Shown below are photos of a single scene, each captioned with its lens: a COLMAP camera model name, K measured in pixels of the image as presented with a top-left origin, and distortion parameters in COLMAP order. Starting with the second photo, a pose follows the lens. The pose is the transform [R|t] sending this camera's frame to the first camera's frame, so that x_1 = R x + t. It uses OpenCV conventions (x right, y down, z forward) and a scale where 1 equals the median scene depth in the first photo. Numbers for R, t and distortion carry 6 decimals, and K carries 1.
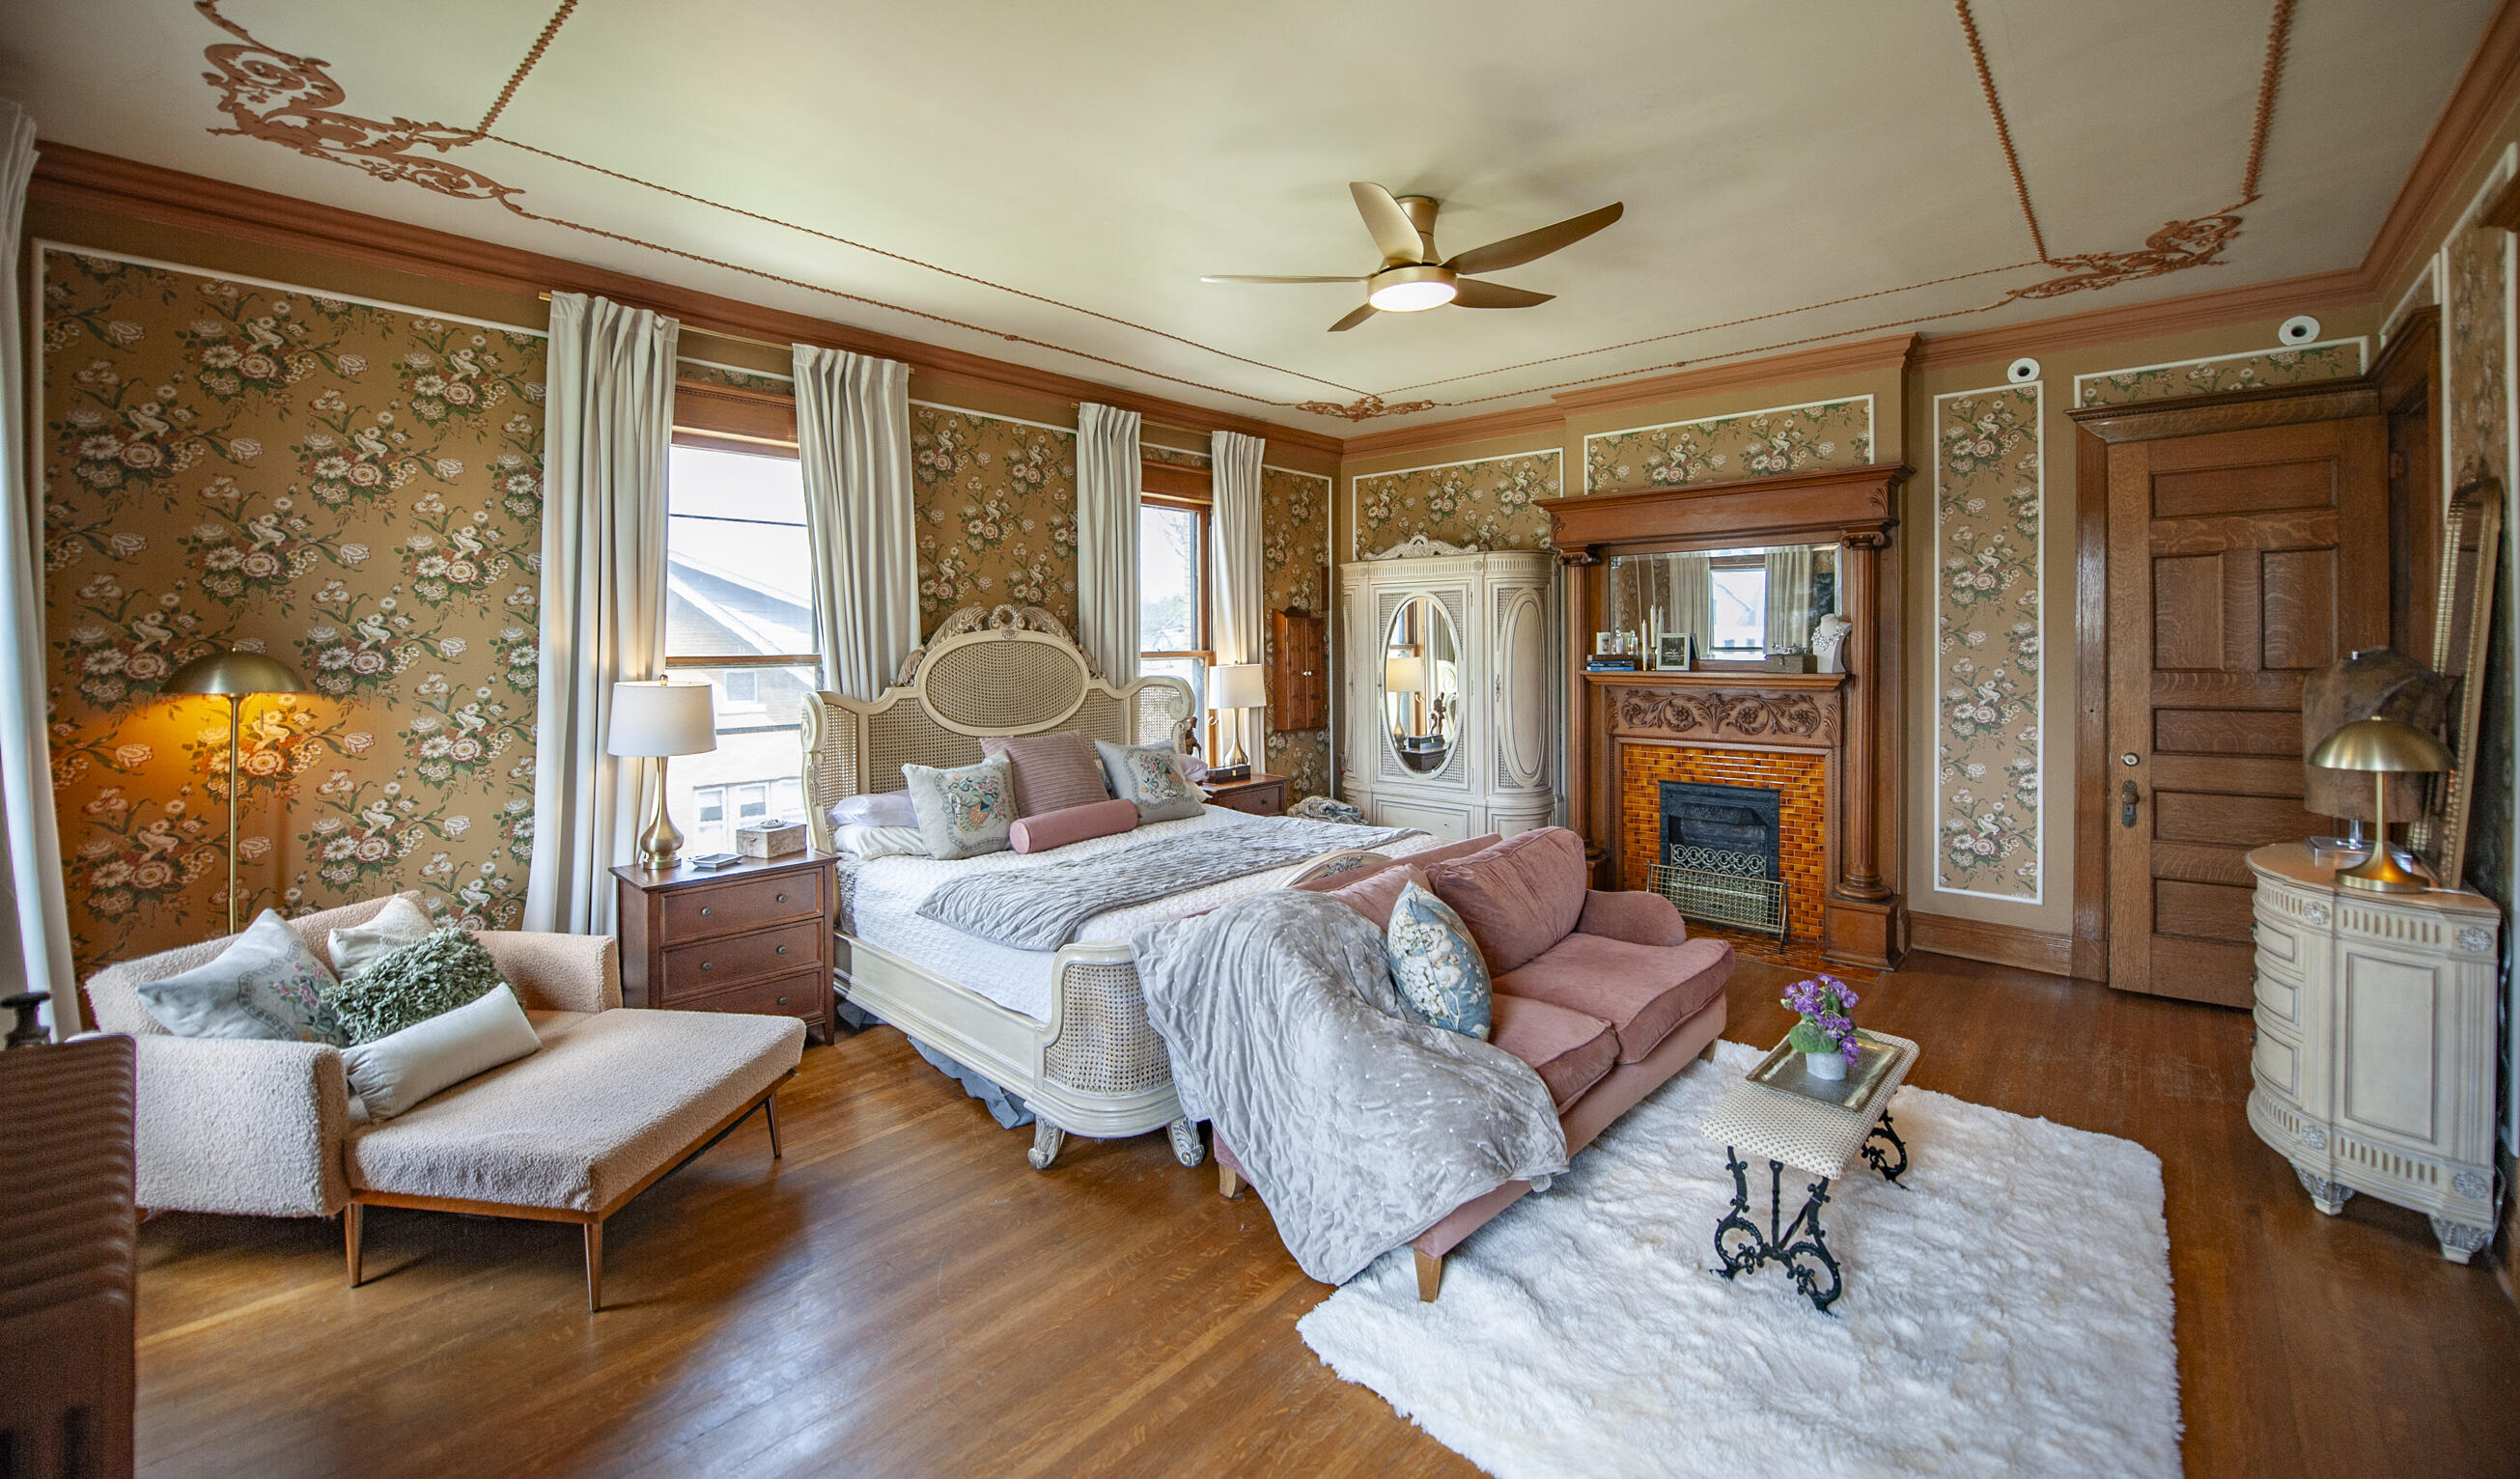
lens RADIAL K [[1022.0, 0, 1258.5], [0, 1022.0, 646.7], [0, 0, 1]] dist [0.035725, 0.000004]
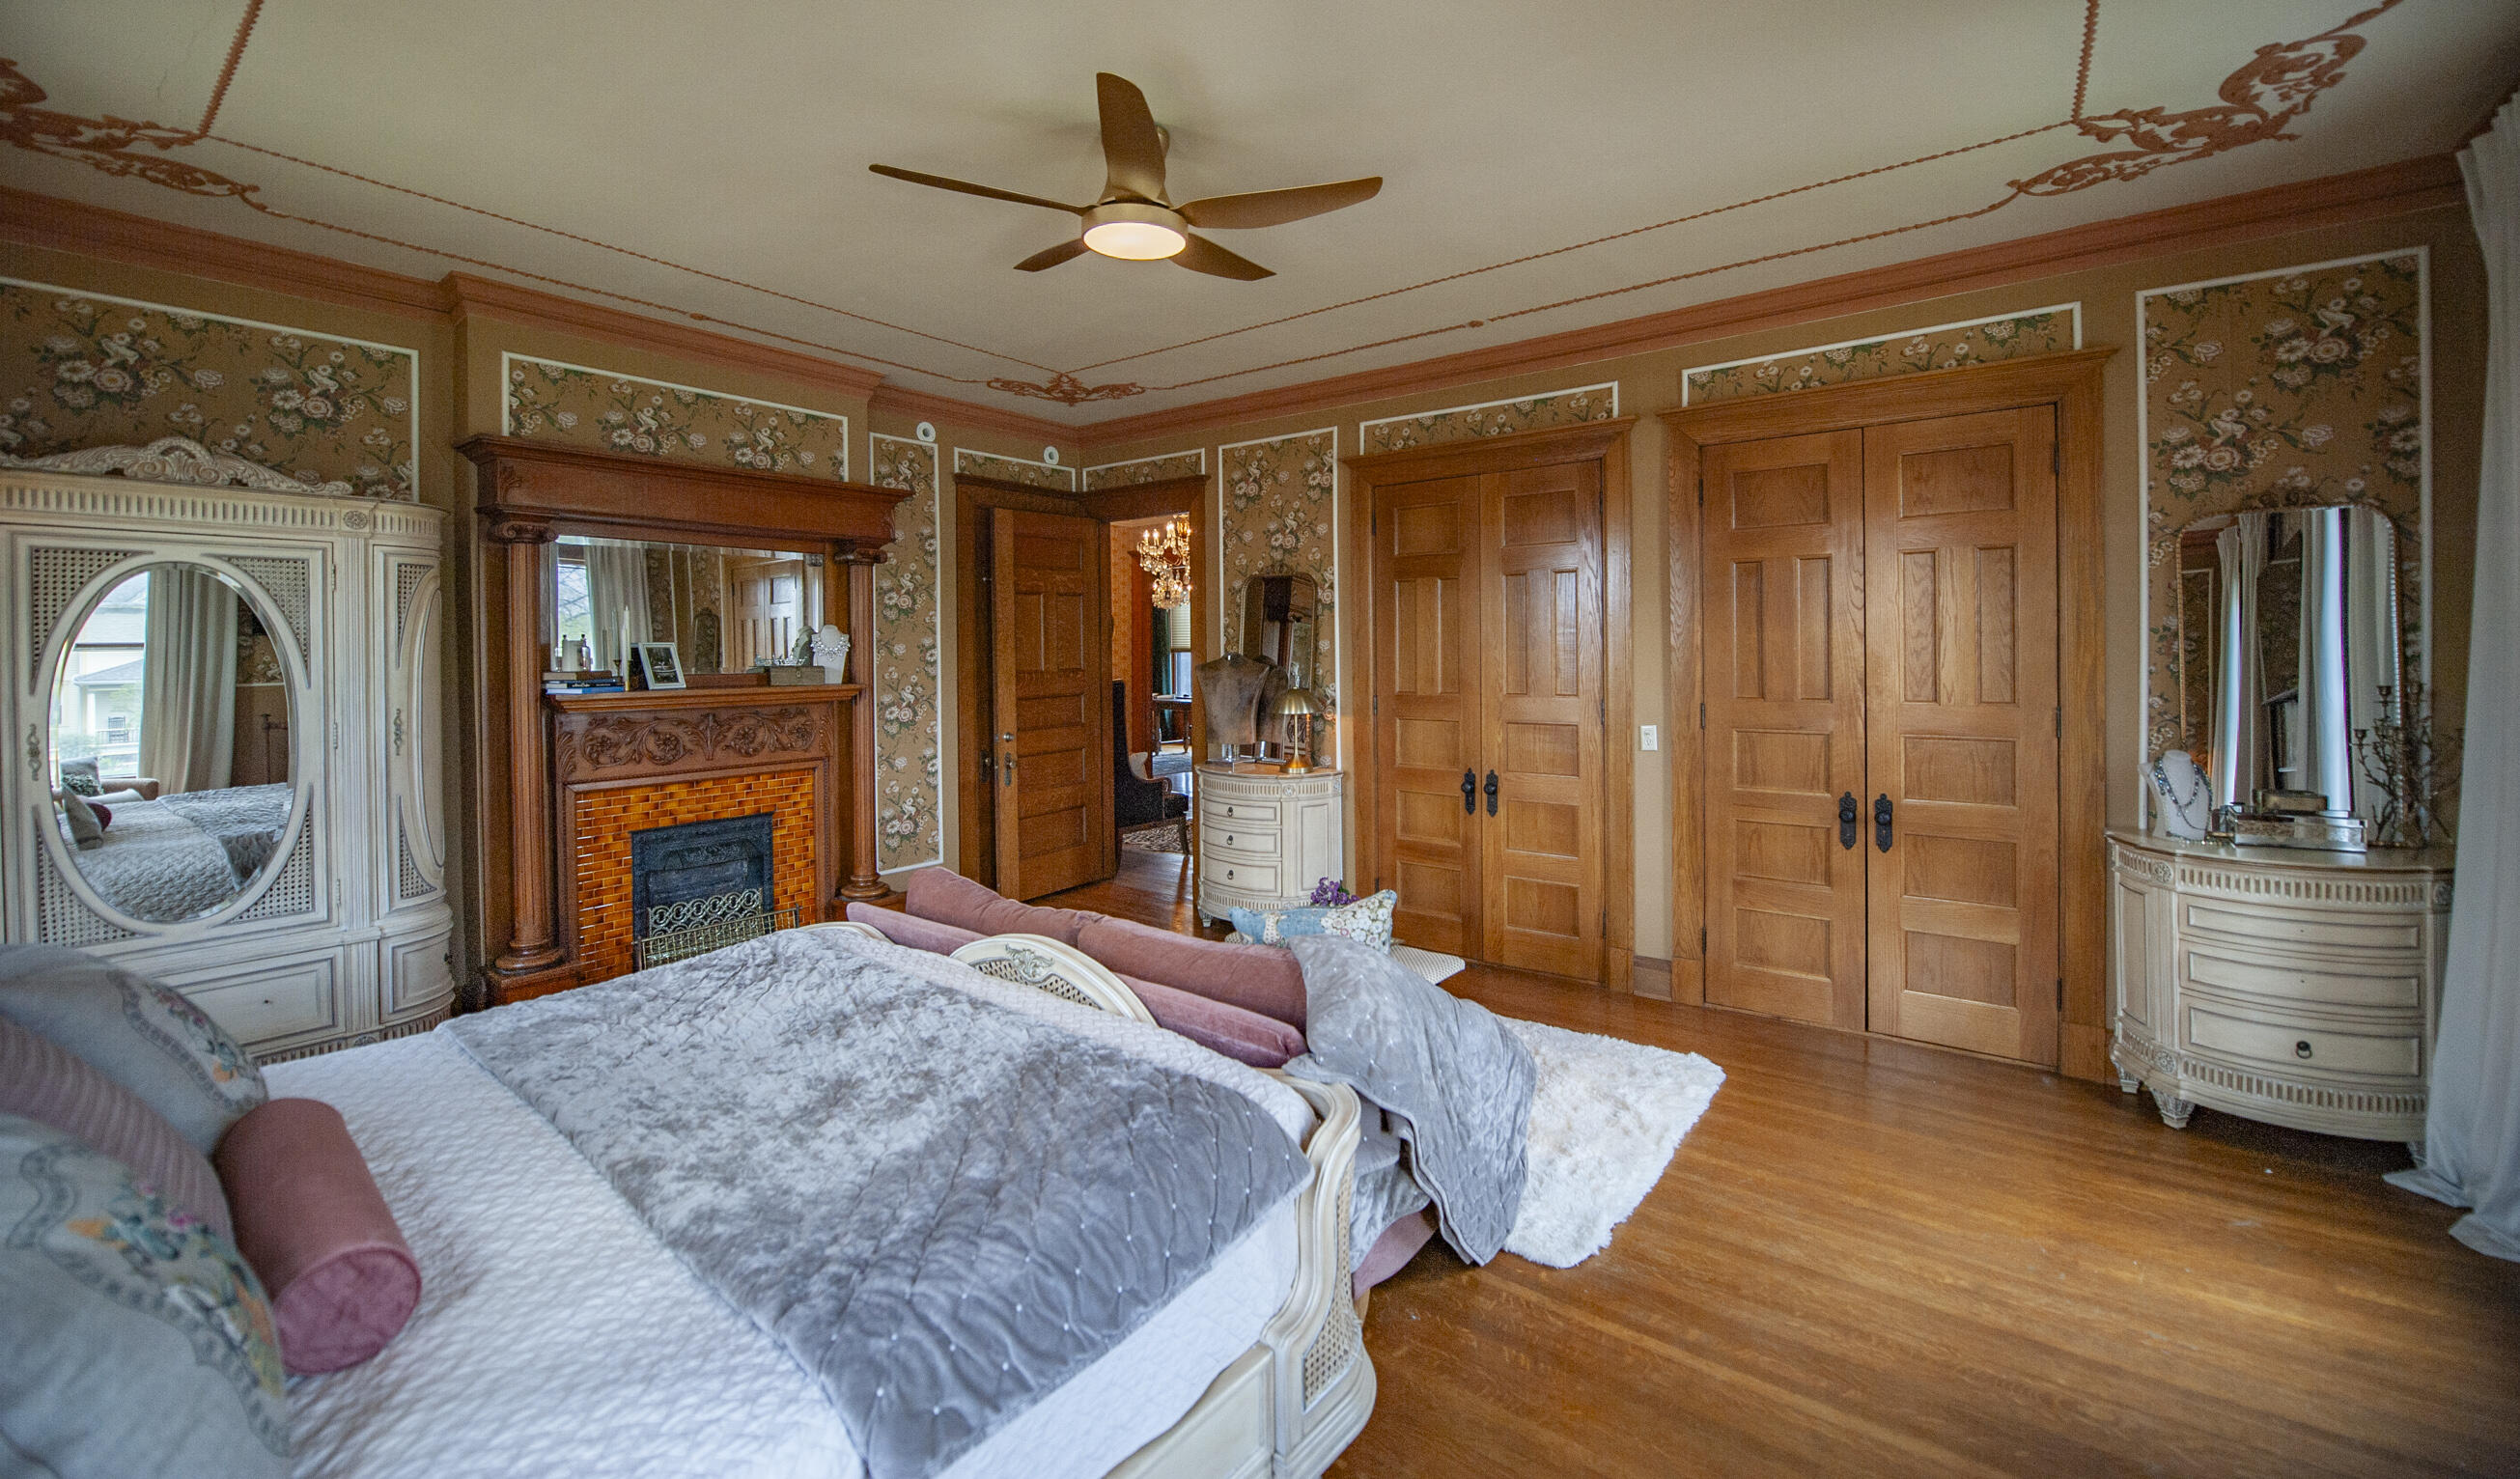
lens RADIAL K [[1038.1, 0, 1258.5], [0, 1038.1, 662.4], [0, 0, 1]] dist [-0.000730, -0.000048]
pose [[-0.071891, -0.001700, 0.997411, -0.461449], [0.019321, 0.999809, 0.003097, 0.009344], [-0.997225, 0.019494, -0.071844, 0.629110]]
